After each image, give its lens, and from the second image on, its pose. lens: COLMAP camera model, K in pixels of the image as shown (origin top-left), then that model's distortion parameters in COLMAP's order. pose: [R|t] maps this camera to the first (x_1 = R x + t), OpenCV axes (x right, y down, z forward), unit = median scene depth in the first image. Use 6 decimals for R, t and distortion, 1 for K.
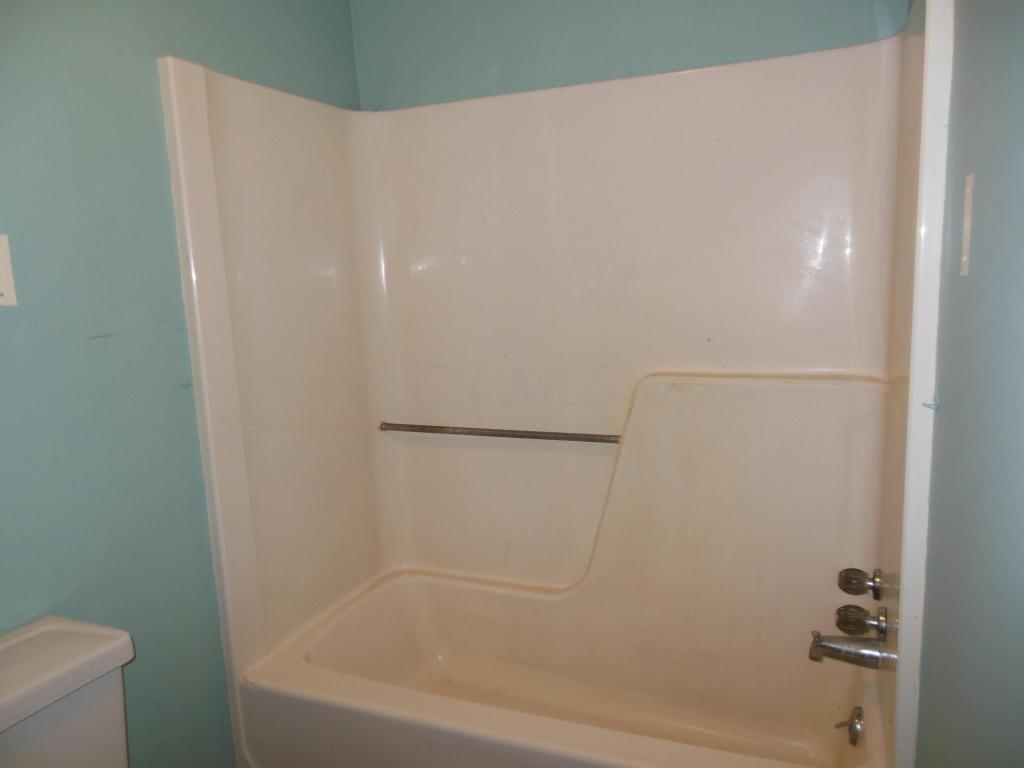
lens RADIAL K [[776.6, 0, 512.0], [0, 776.6, 384.0], [0, 0, 1]] dist [-0.082638, 0.132320]
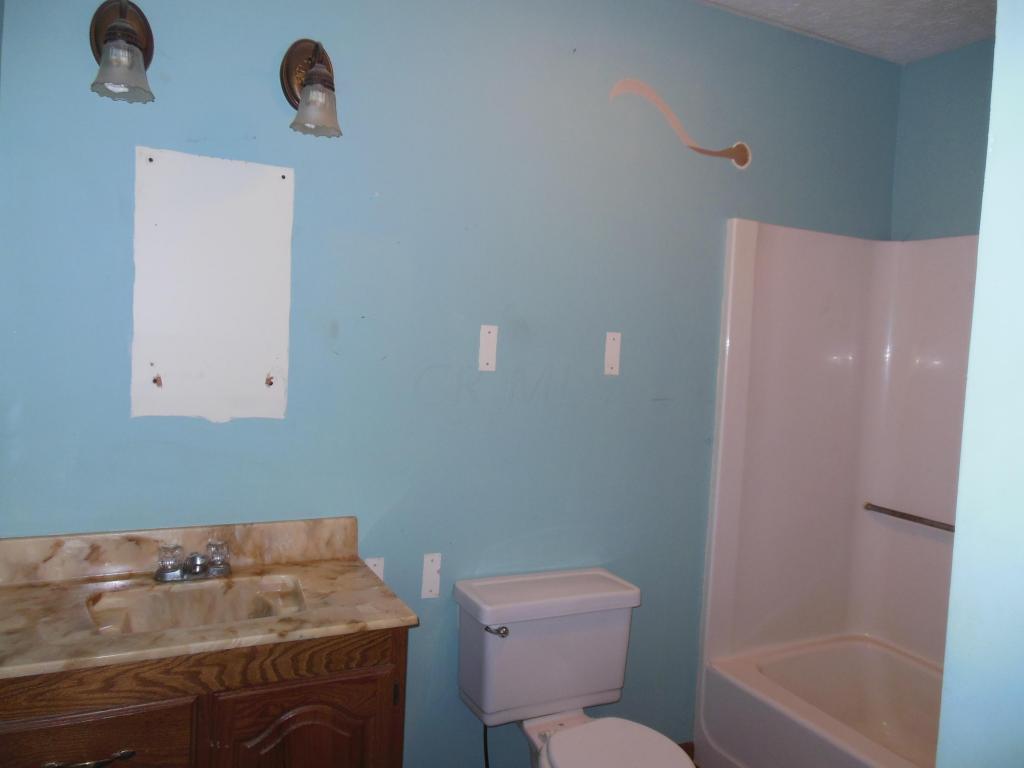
lens RADIAL K [[776.6, 0, 512.0], [0, 776.6, 384.0], [0, 0, 1]] dist [-0.082638, 0.132320]
pose [[0.753526, 0.127458, -0.644944, 0.193963], [-0.183196, 0.982877, -0.019796, -0.006624], [0.631377, 0.133068, 0.763974, -0.309495]]
